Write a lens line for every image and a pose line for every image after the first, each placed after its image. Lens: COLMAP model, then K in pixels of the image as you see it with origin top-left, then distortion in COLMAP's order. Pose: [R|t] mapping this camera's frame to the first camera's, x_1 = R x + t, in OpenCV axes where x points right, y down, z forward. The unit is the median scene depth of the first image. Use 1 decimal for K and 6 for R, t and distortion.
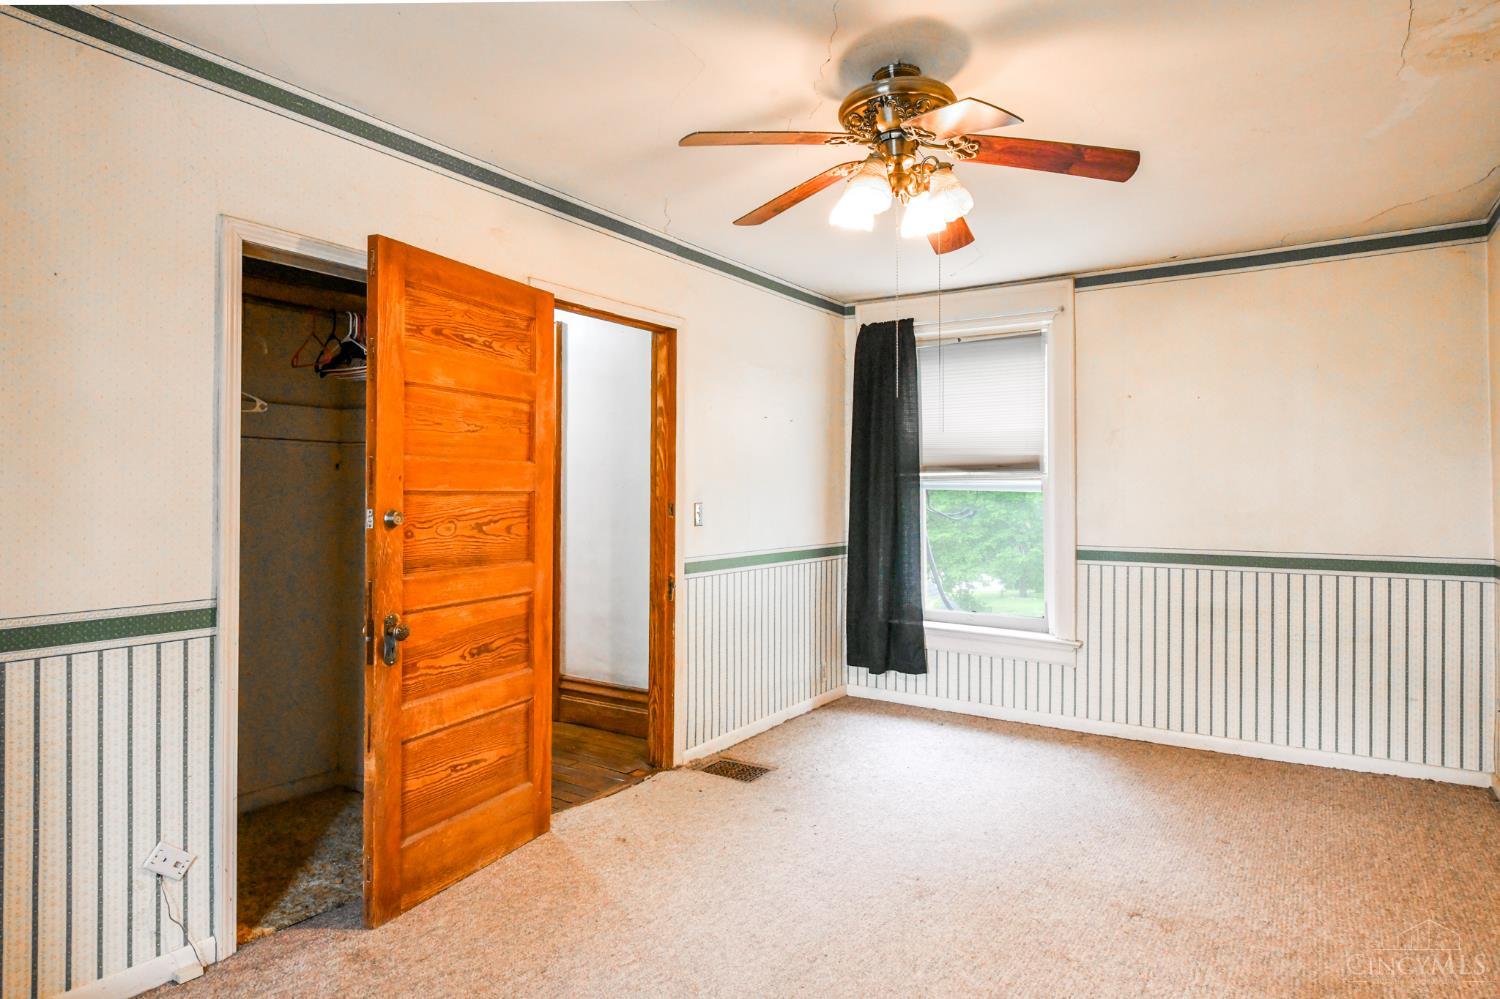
lens RADIAL K [[857.6, 0, 747.1], [0, 857.6, 492.8], [0, 0, 1]] dist [-0.005780, -0.001459]
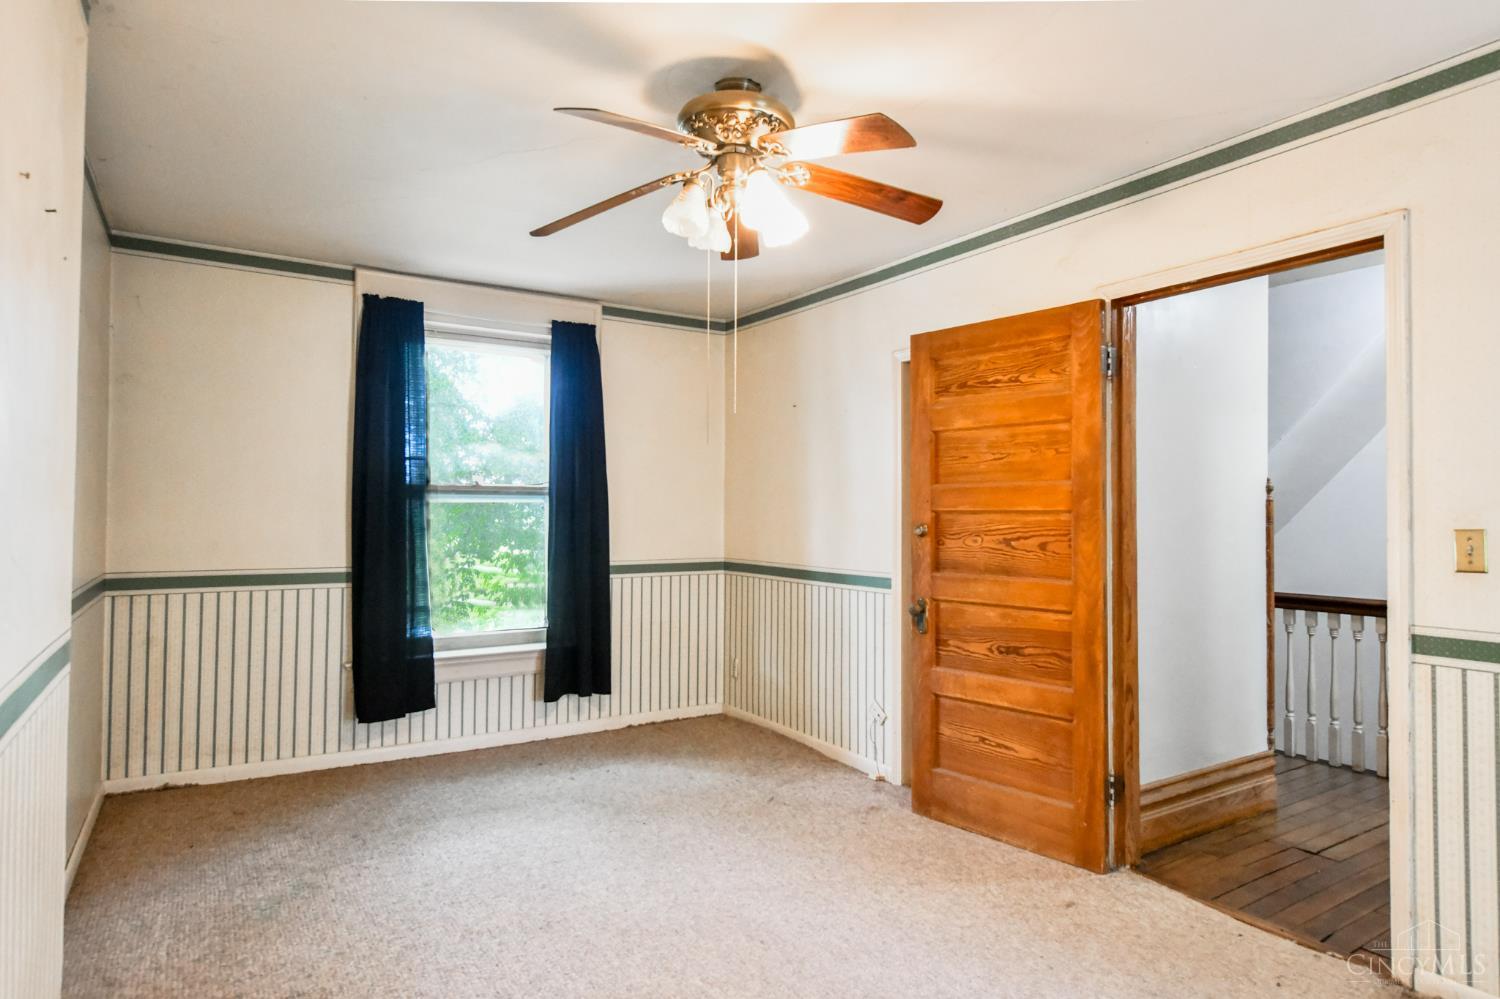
lens RADIAL K [[857.6, 0, 747.6], [0, 857.6, 501.7], [0, 0, 1]] dist [-0.005780, -0.001459]
pose [[-0.405968, -0.019717, -0.913674, 0.884509], [-0.005660, 0.999802, -0.019061, 0.010411], [0.913870, -0.002566, -0.406000, 1.163712]]
